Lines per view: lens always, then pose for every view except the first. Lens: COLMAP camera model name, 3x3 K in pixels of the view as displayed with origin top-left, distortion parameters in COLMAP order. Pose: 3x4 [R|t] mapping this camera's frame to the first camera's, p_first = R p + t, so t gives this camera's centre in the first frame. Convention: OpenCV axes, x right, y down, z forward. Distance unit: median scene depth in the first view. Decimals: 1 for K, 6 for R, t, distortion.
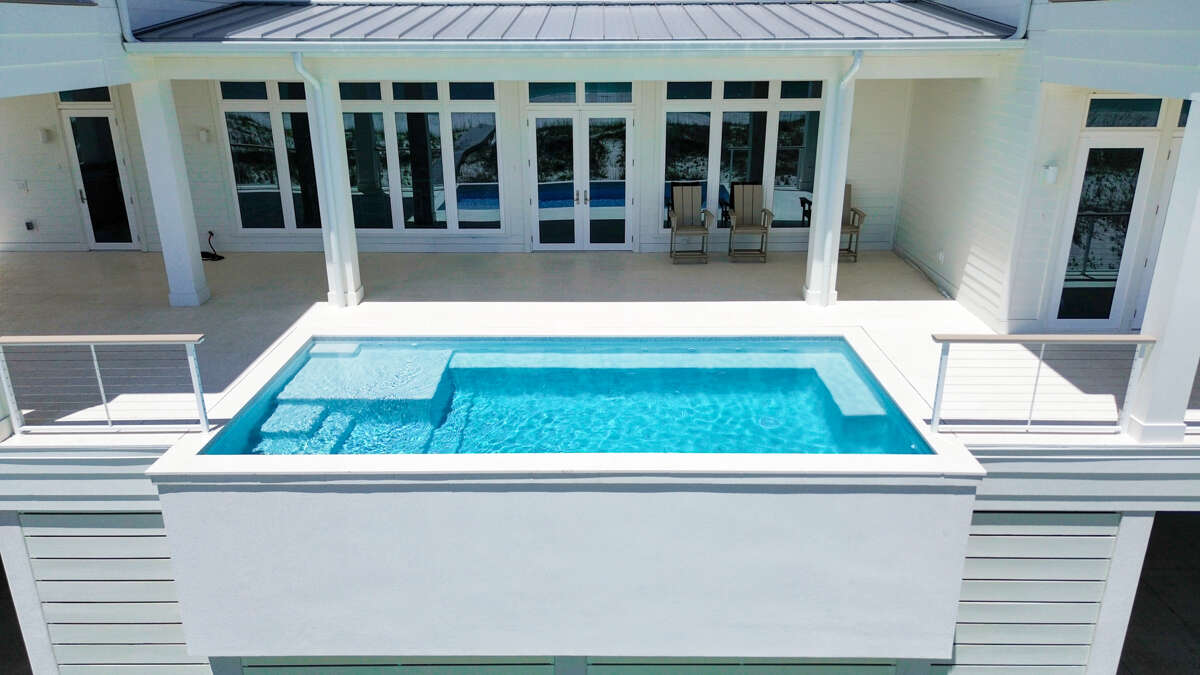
lens RADIAL K [[855.9, 0, 601.4], [0, 855.9, 346.3], [0, 0, 1]] dist [0.008197, -0.001180]
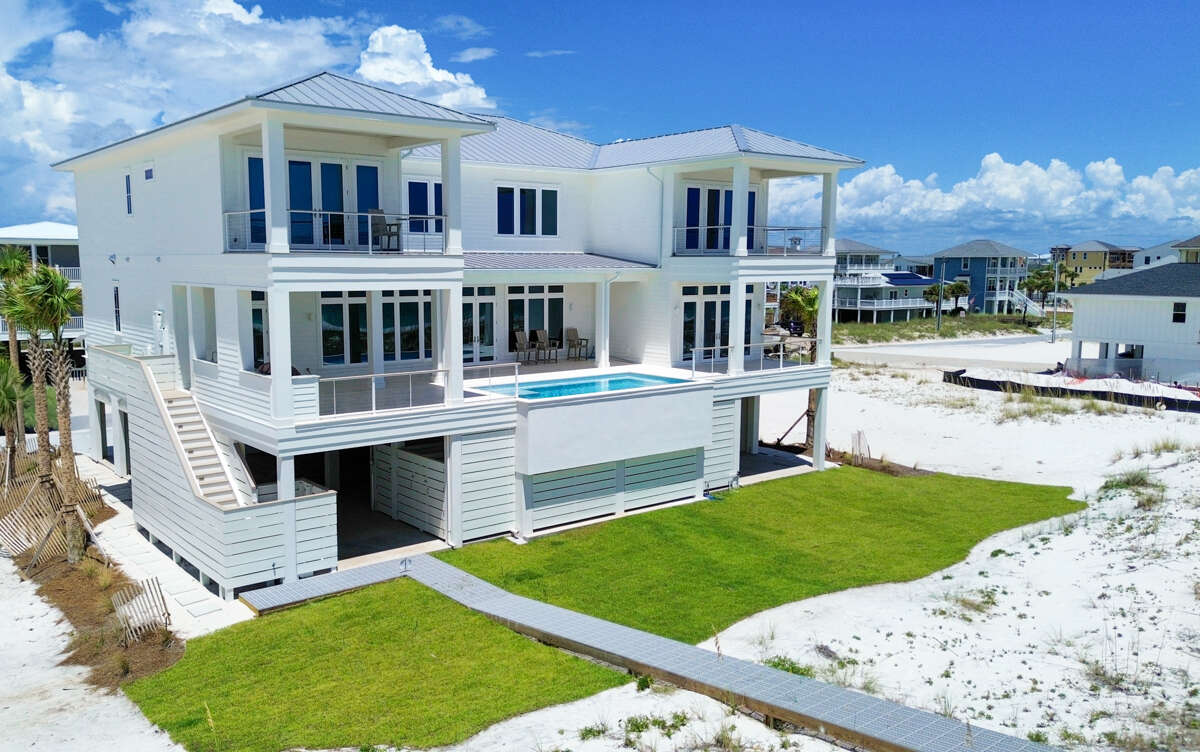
lens RADIAL K [[943.6, 0, 522.6], [0, 943.6, 379.1], [0, 0, 1]] dist [0.038972, 0.002066]
pose [[0.799324, -0.071754, 0.596601, -1.374761], [0.204777, 0.965942, -0.158184, 0.321103], [-0.564932, 0.248611, 0.786794, -0.895554]]
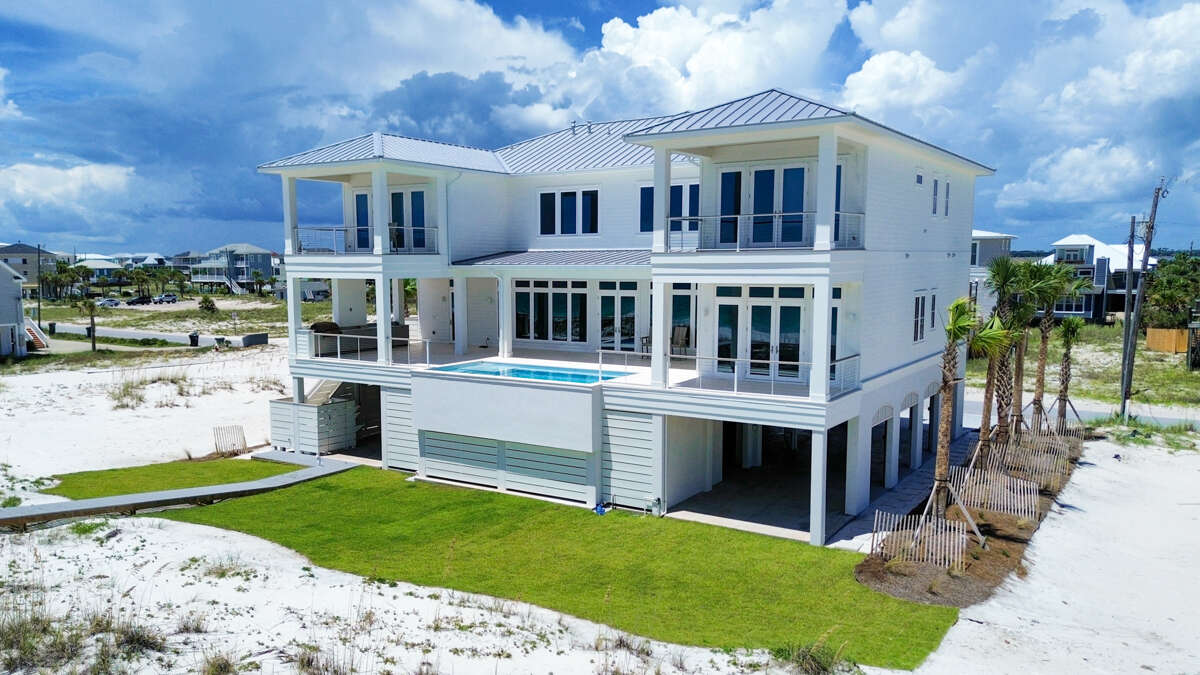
lens RADIAL K [[902.3, 0, 552.4], [0, 902.3, 381.6], [0, 0, 1]] dist [0.022283, -0.011456]
pose [[0.831025, 0.073590, -0.551346, 1.223939], [-0.188983, 0.969601, -0.155431, 0.383384], [0.523148, 0.233362, 0.819670, -1.082011]]
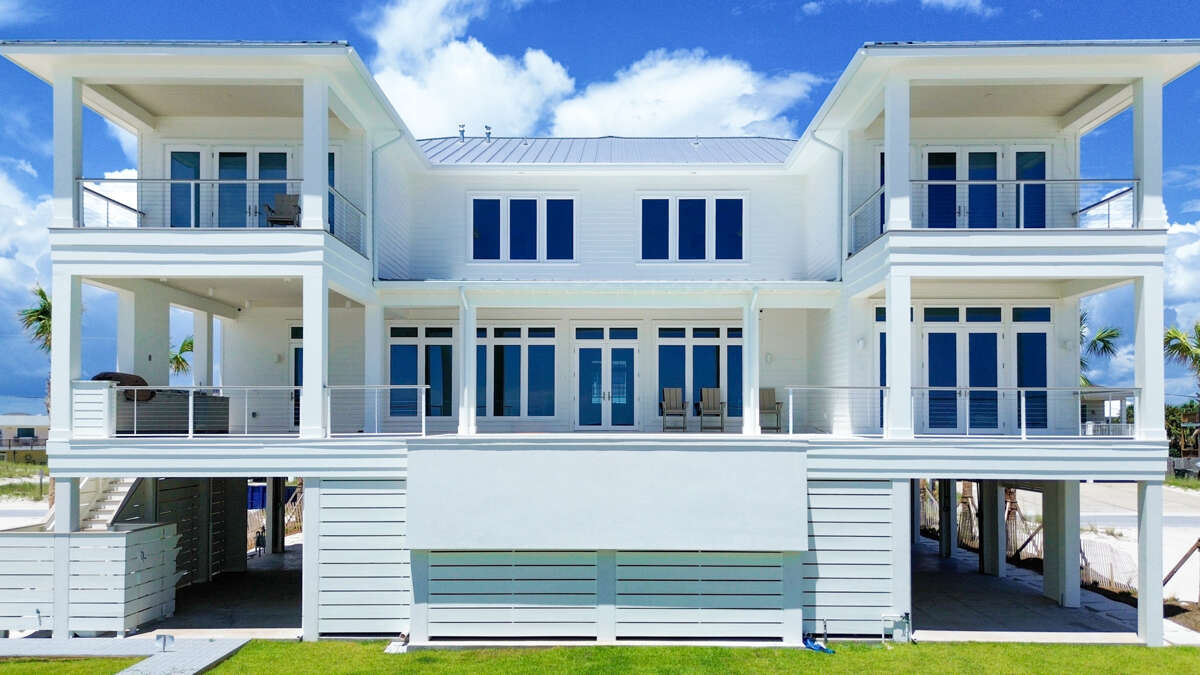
lens RADIAL K [[902.3, 0, 603.1], [0, 902.3, 406.9], [0, 0, 1]] dist [0.022283, -0.011456]
pose [[0.999980, 0.004032, -0.004883, -0.021968], [-0.005522, 0.932614, -0.360834, 0.464920], [0.003099, 0.360853, 0.932617, -0.575716]]
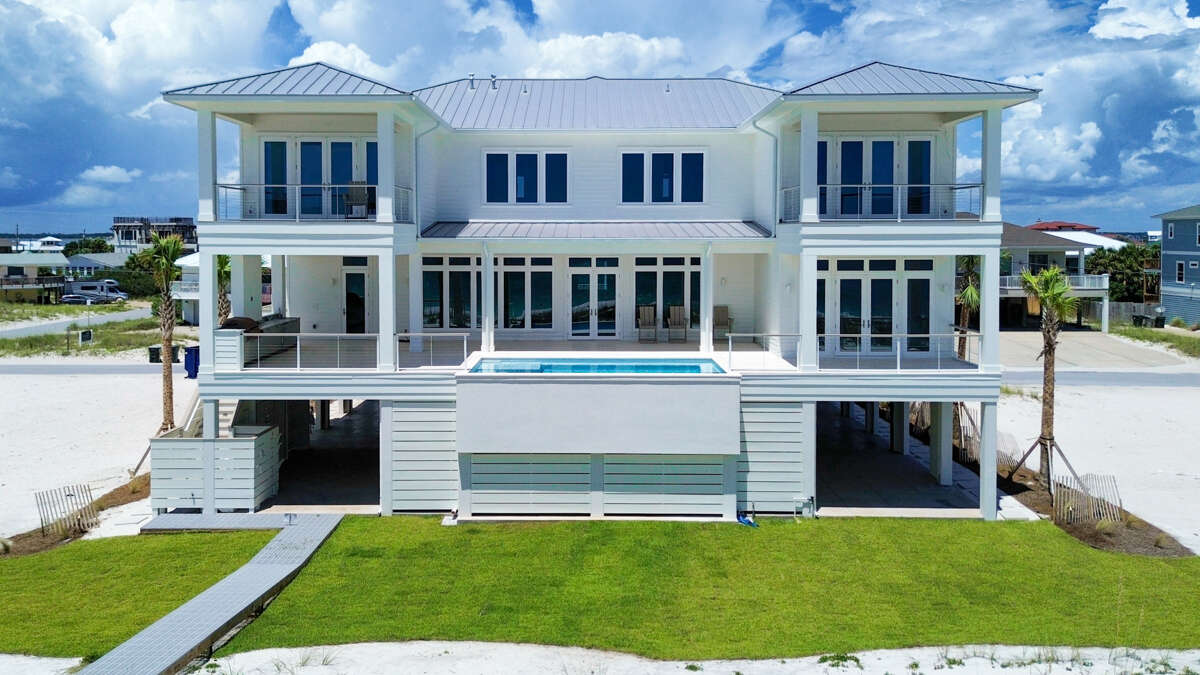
lens RADIAL K [[947.6, 0, 570.6], [0, 947.6, 265.1], [0, 0, 1]] dist [0.019056, 0.007773]
pose [[0.999904, 0.003154, -0.013459, -0.049764], [-0.007256, 0.948446, -0.316856, 0.438446], [0.011766, 0.316923, 0.948378, -1.176088]]
